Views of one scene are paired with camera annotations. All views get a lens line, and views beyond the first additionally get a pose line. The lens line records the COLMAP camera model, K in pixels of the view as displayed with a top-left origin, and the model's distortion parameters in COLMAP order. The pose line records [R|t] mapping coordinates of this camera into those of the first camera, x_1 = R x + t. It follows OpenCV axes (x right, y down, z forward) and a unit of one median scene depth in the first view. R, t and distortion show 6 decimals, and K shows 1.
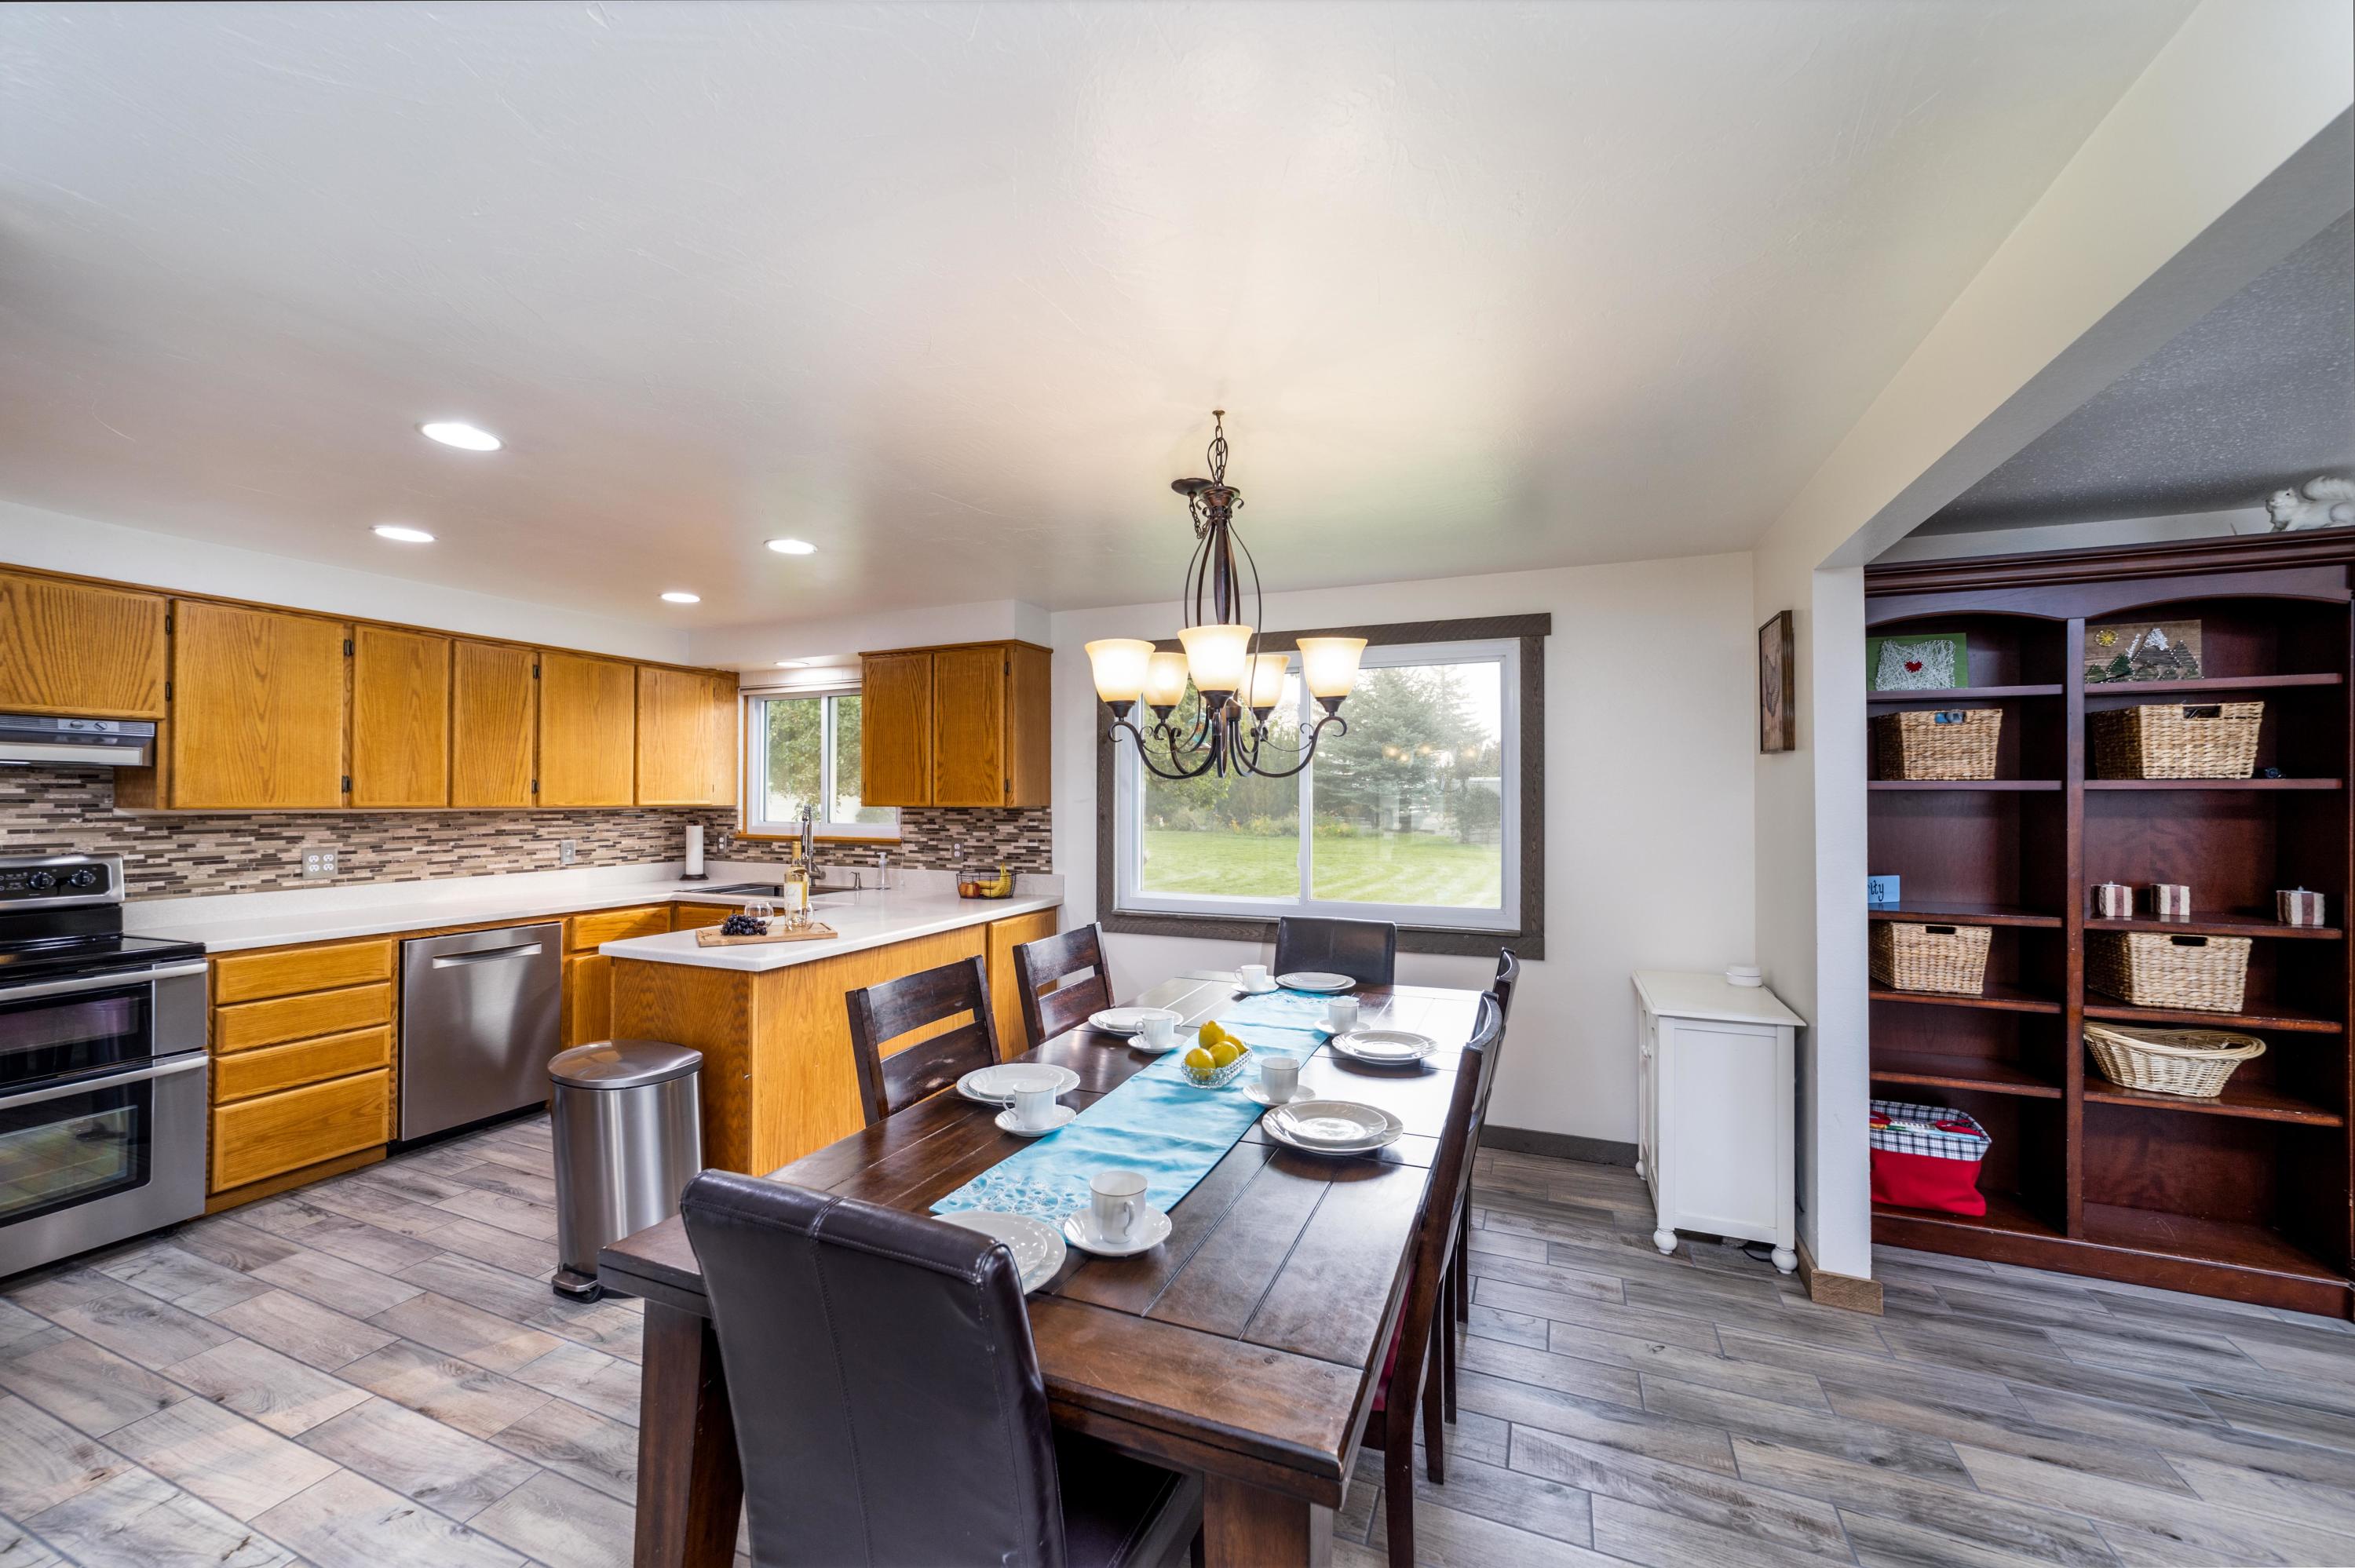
lens RADIAL K [[895.9, 0, 1175.1], [0, 895.9, 788.1], [0, 0, 1]] dist [-0.008284, 0.003875]
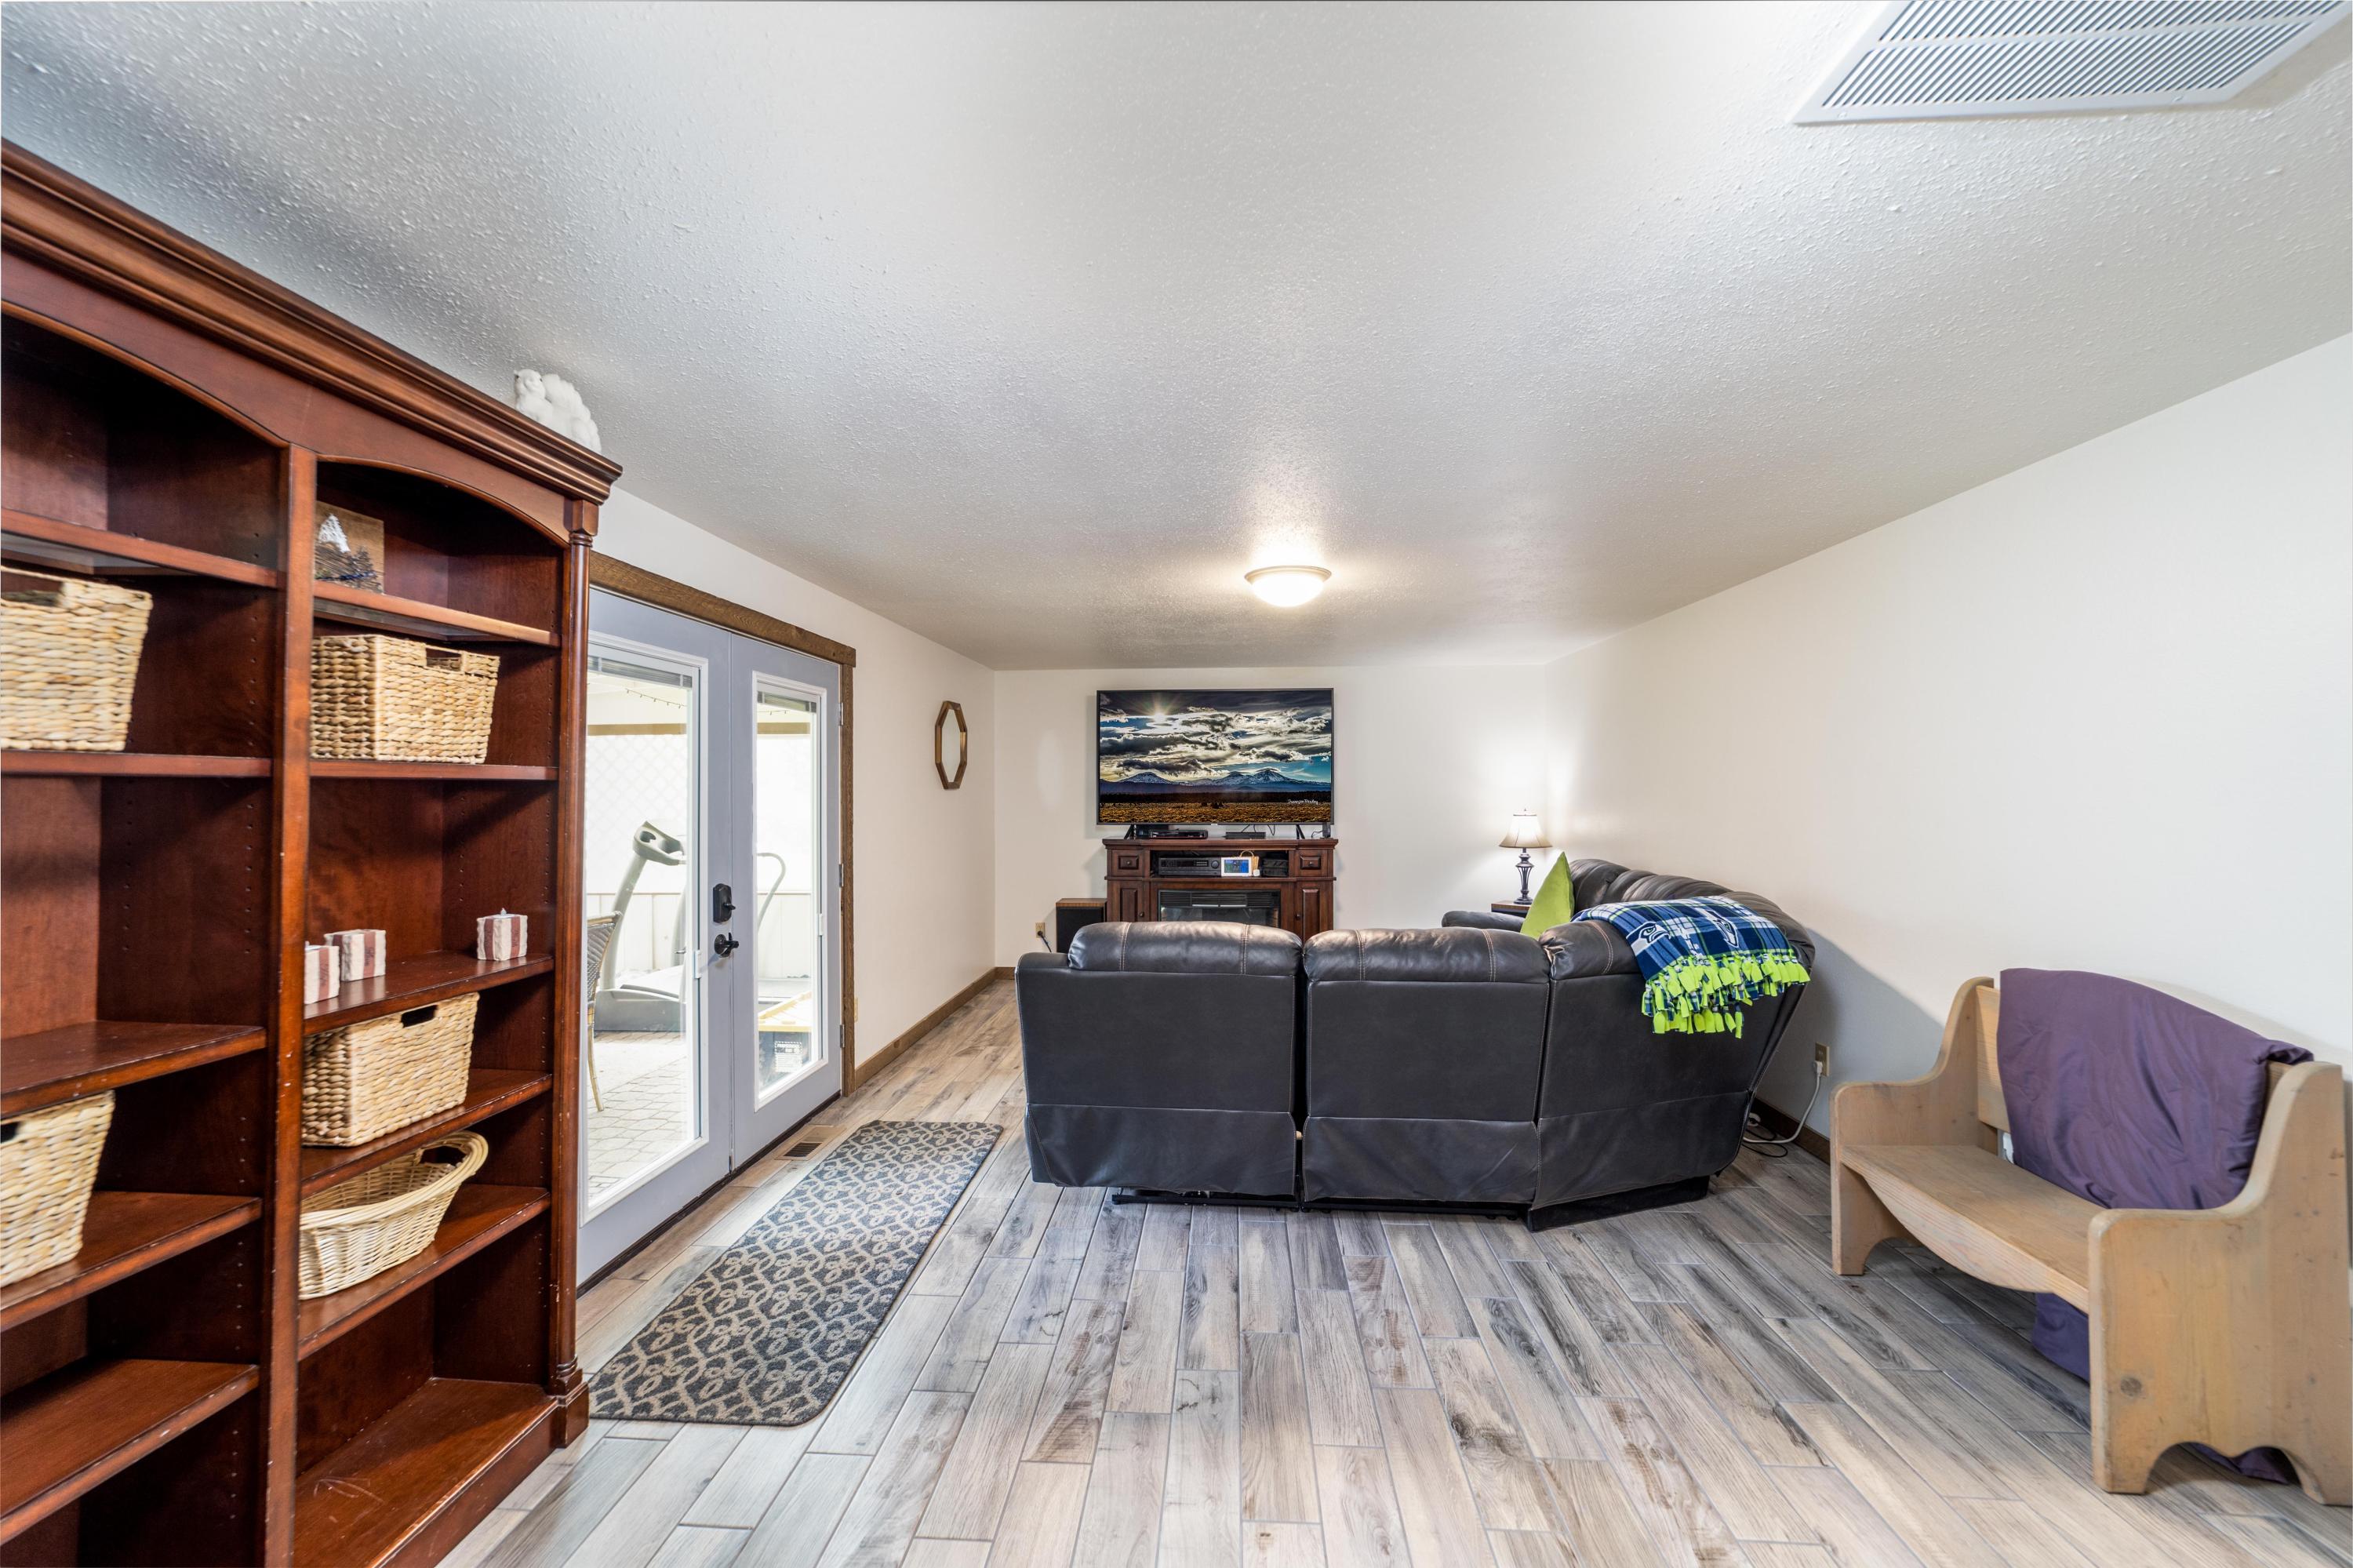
lens RADIAL K [[895.3, 0, 1157.7], [0, 895.3, 783.3], [0, 0, 1]] dist [-0.008284, 0.003875]
pose [[-0.303646, 0.005893, 0.952767, 0.266082], [-0.008299, 0.999927, -0.008830, 0.004624], [-0.952749, -0.010589, -0.303575, 0.499023]]
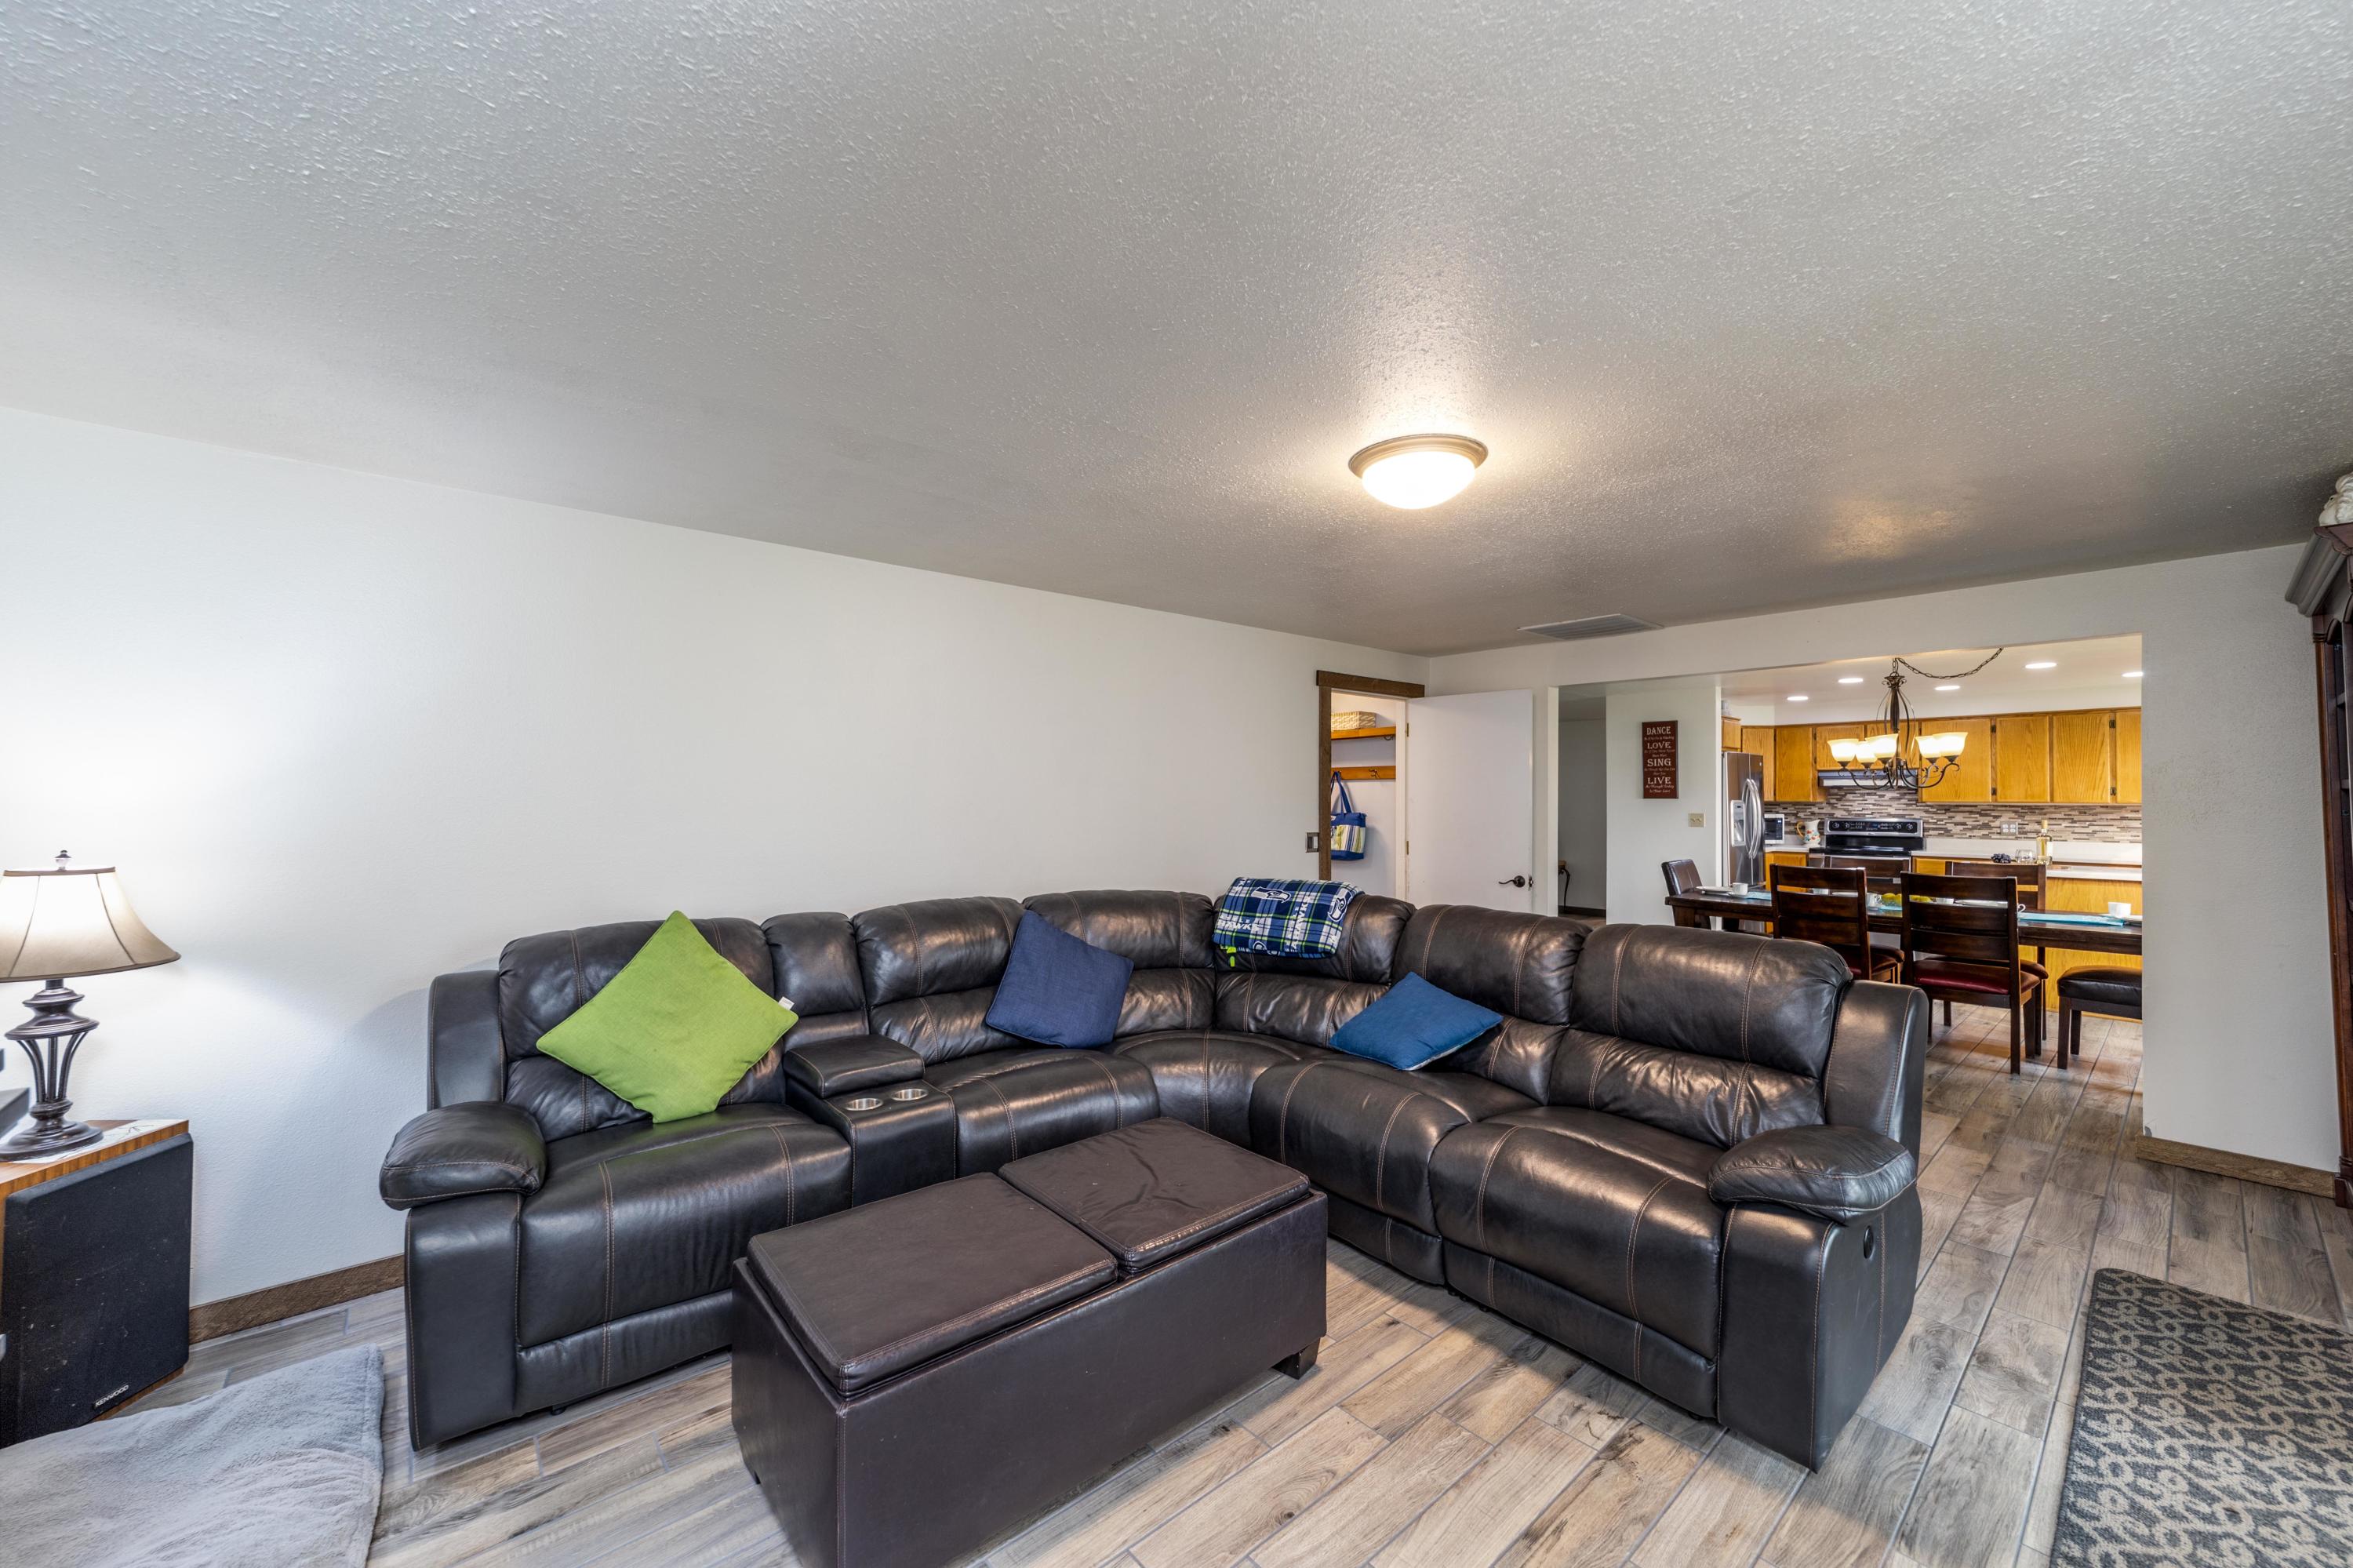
lens RADIAL K [[895.3, 0, 1182.2], [0, 895.3, 786.2], [0, 0, 1]] dist [-0.008284, 0.003875]
pose [[-0.443120, -0.012347, -0.896377, 1.860464], [0.007667, 0.999816, -0.017562, 0.005878], [0.896429, -0.014655, -0.442944, 0.181241]]
